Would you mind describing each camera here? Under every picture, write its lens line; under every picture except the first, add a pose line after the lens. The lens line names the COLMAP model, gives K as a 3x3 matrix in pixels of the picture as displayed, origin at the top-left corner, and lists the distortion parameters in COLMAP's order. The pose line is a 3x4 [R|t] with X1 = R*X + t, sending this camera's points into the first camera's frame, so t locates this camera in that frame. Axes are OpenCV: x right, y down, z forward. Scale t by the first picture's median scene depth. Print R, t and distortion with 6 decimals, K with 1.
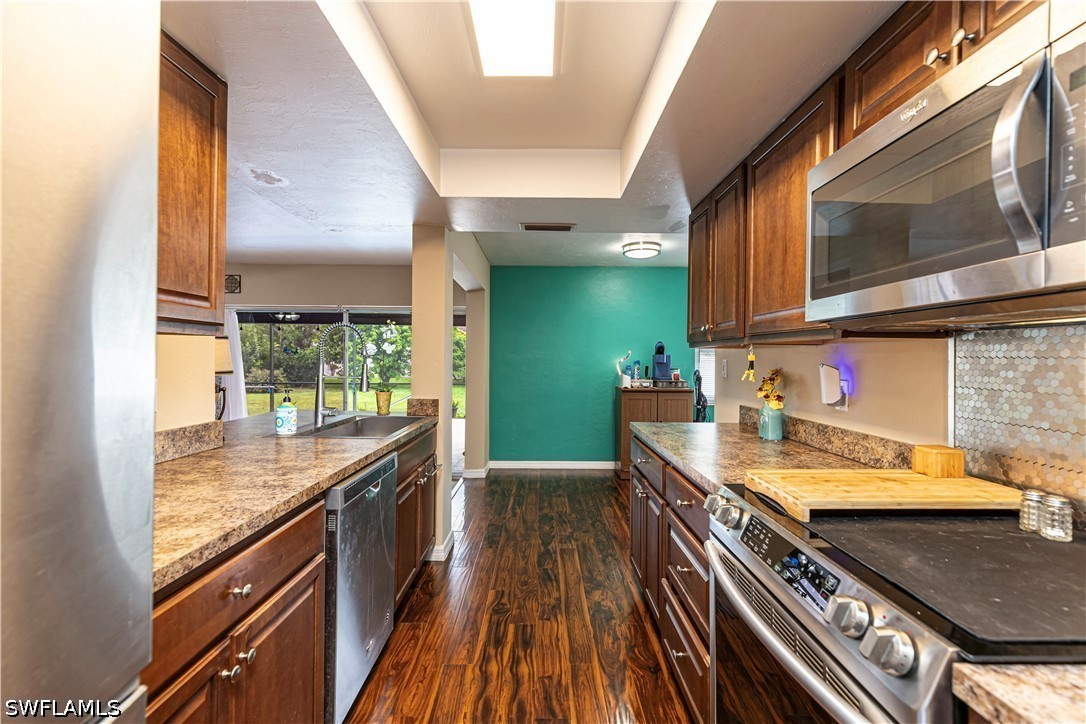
lens RADIAL K [[484.7, 0, 543.8], [0, 484.7, 359.8], [0, 0, 1]] dist [0.003662, 0.000743]
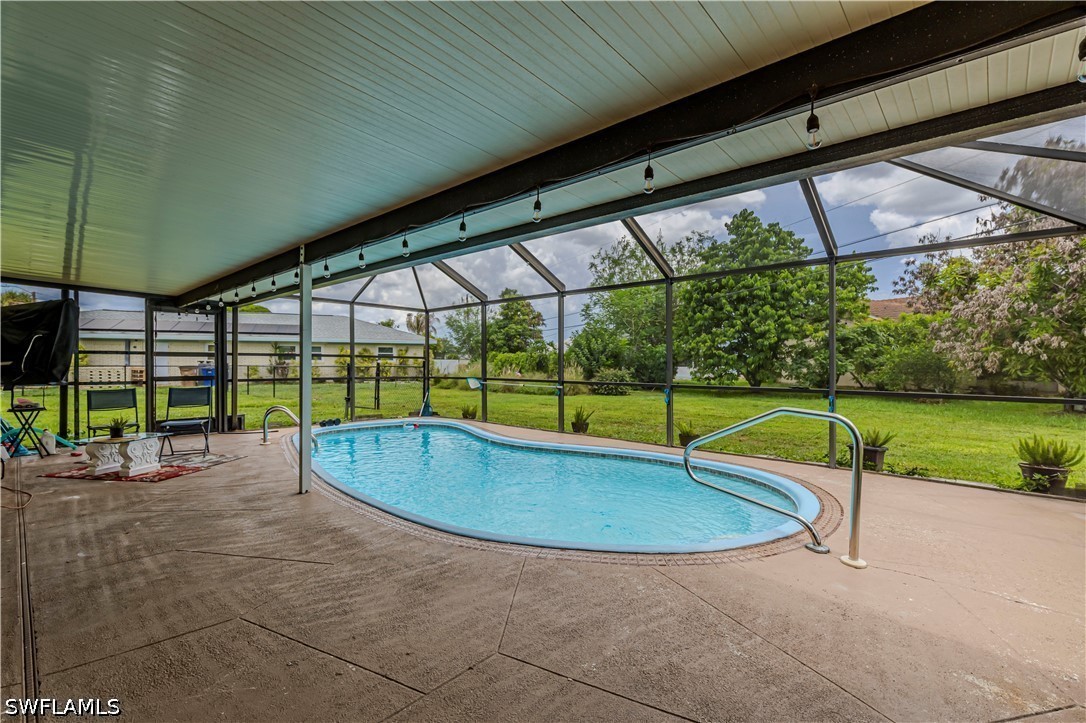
lens RADIAL K [[484.7, 0, 550.3], [0, 484.7, 357.6], [0, 0, 1]] dist [0.003662, 0.000743]
pose [[0.734839, -0.012850, -0.678120, -0.234918], [0.001891, 0.999855, -0.016898, 0.058601], [0.678239, 0.011135, 0.734757, 1.095654]]
